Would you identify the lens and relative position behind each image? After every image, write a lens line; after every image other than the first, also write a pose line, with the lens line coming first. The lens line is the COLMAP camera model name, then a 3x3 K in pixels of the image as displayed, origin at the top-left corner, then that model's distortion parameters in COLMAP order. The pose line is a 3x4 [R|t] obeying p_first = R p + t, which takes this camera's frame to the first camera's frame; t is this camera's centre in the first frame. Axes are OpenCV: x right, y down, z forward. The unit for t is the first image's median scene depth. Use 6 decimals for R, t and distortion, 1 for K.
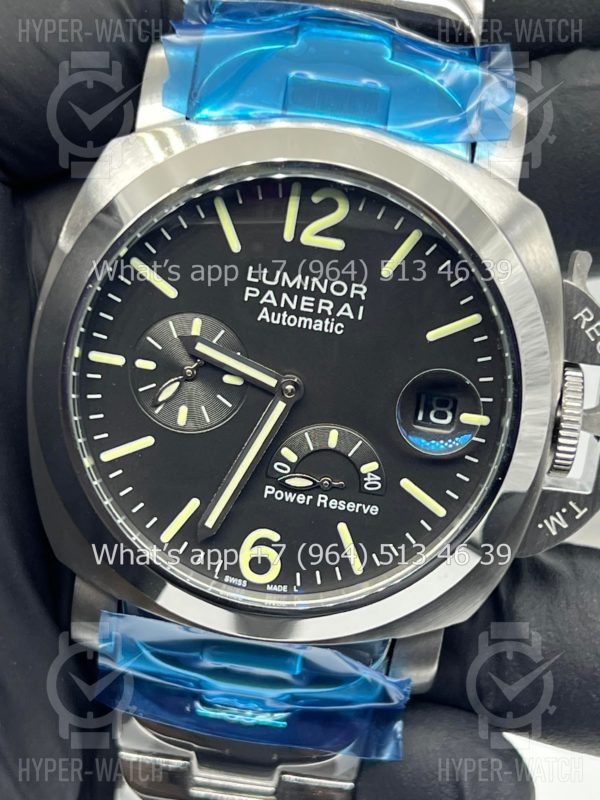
lens RADIAL K [[1996.8, 0, 296.5], [0, 1996.8, 406.5], [0, 0, 1]] dist [0.262685, 0.000000]
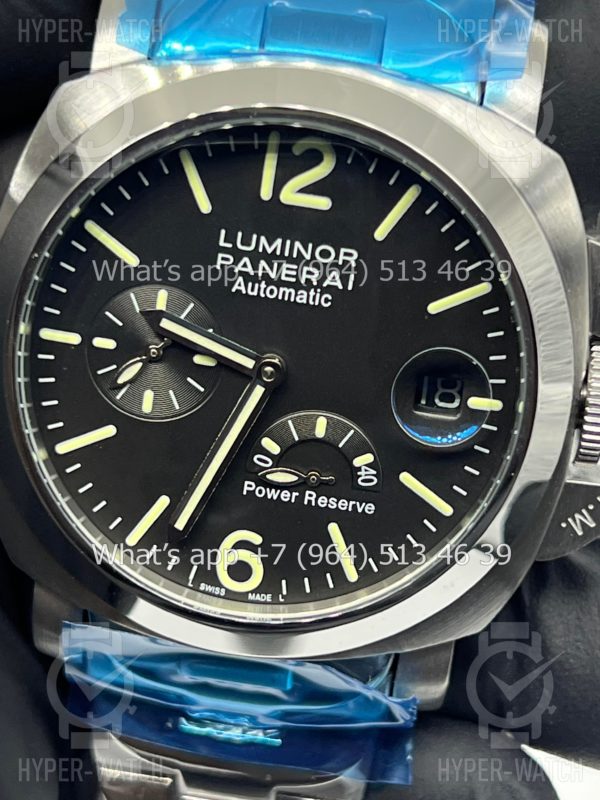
lens RADIAL K [[1996.8, 0, 302.2], [0, 1996.8, 400.1], [0, 0, 1]] dist [0.262685, 0.000000]
pose [[0.998565, -0.005265, -0.053295, 0.056141], [0.007411, 0.999167, 0.040137, -0.030354], [0.053040, -0.040474, 0.997772, 0.133631]]
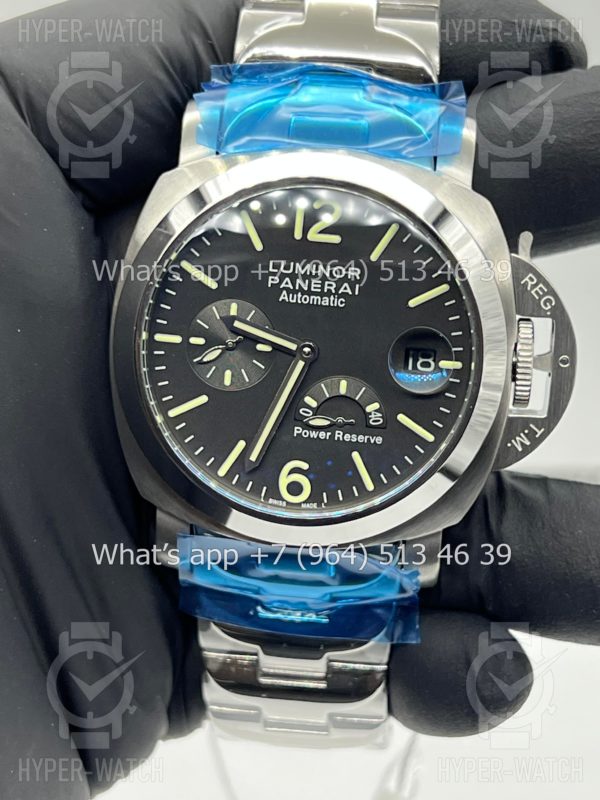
lens RADIAL K [[1996.8, 0, 296.3], [0, 1996.8, 394.0], [0, 0, 1]] dist [0.262685, 0.000000]
pose [[0.995847, -0.070564, -0.057534, 0.062402], [0.067573, 0.996339, -0.052374, 0.086642], [0.061019, 0.048269, 0.996969, -0.305700]]
